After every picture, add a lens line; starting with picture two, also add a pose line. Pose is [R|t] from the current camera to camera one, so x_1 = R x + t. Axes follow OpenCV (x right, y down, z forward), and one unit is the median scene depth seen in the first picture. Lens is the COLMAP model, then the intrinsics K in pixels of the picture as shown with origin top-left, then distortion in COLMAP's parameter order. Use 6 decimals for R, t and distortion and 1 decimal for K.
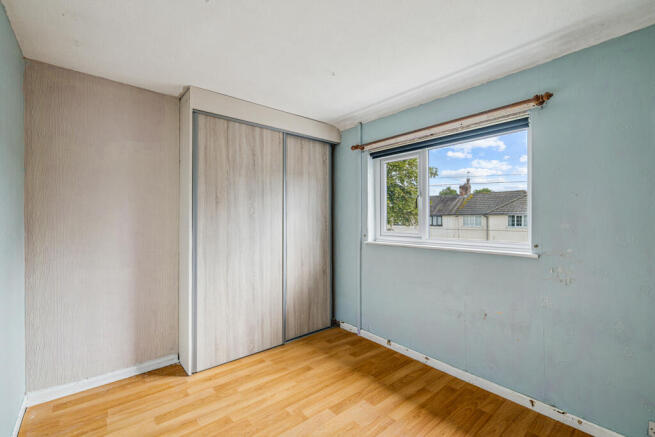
lens RADIAL K [[283.9, 0, 328.5], [0, 283.9, 219.5], [0, 0, 1]] dist [-0.000279, 0.000138]
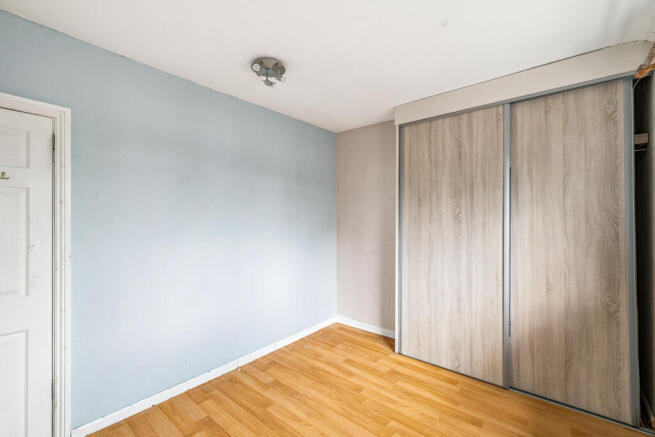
lens RADIAL K [[283.9, 0, 328.5], [0, 283.9, 219.5], [0, 0, 1]] dist [-0.000279, 0.000138]
pose [[0.174621, -0.002521, -0.984633, 0.597027], [-0.003883, 0.999987, -0.003249, 0.001807], [0.984628, 0.004391, 0.174609, 0.500239]]
